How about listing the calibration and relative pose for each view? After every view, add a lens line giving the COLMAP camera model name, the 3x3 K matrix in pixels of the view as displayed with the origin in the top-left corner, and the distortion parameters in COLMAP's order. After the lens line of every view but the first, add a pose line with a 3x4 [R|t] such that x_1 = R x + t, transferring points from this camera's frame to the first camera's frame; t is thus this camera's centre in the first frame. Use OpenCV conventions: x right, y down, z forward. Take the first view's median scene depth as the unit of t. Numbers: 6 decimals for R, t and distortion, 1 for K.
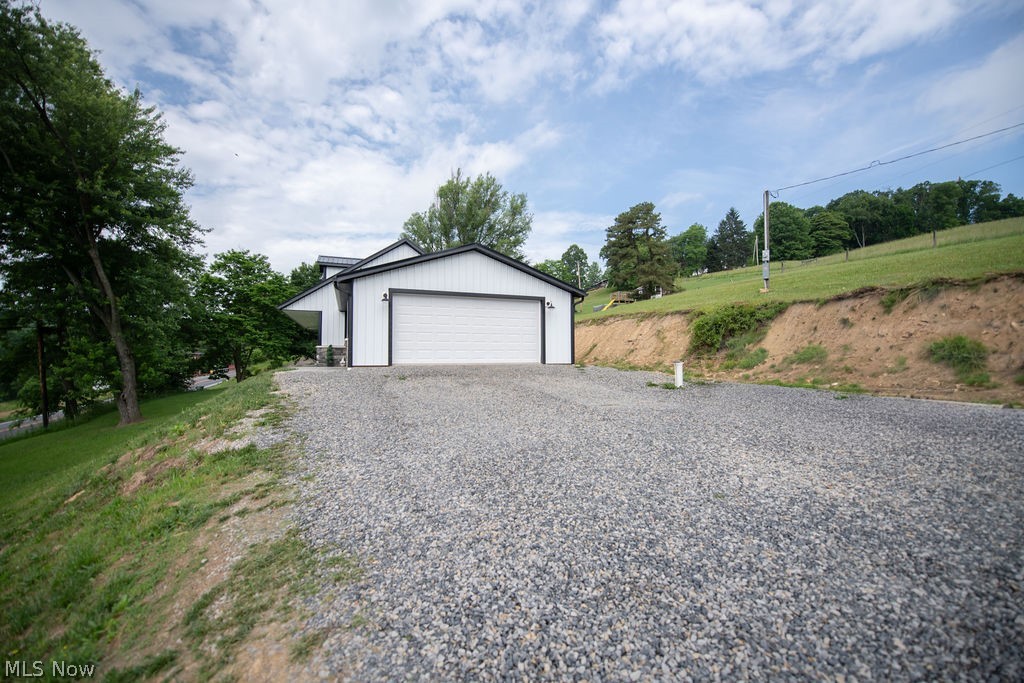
lens RADIAL K [[406.1, 0, 514.0], [0, 406.1, 333.6], [0, 0, 1]] dist [-0.018680, -0.001639]
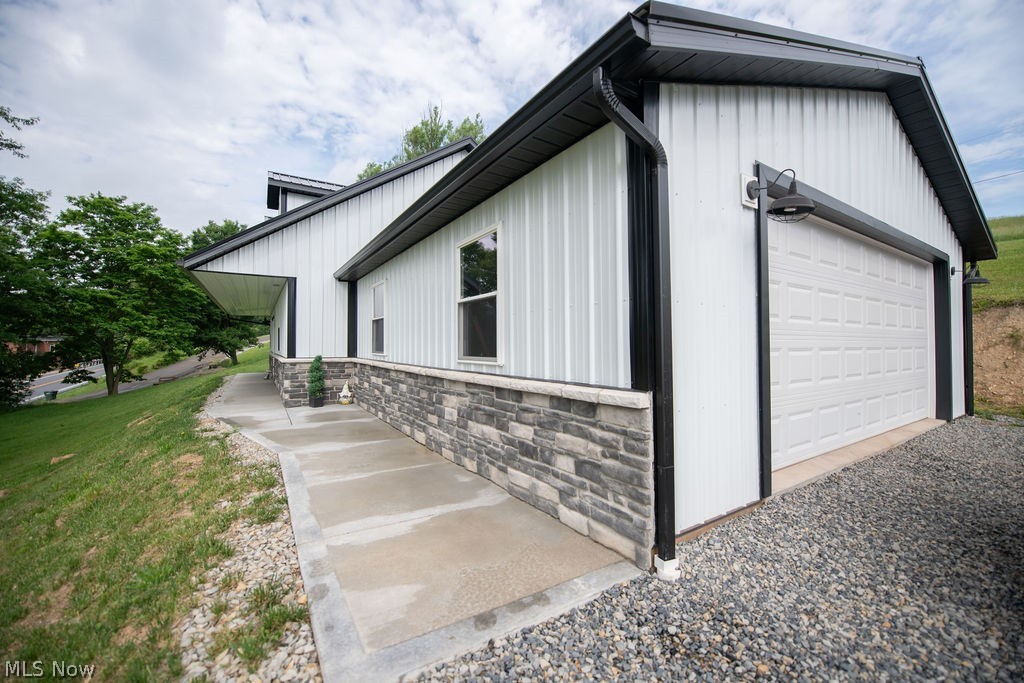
lens RADIAL K [[406.1, 0, 513.6], [0, 406.1, 335.4], [0, 0, 1]] dist [-0.018680, -0.001639]
pose [[0.983913, 0.010070, 0.178364, -0.128196], [-0.016731, 0.999216, 0.035879, -0.005621], [-0.177863, -0.038286, 0.983310, 0.211154]]
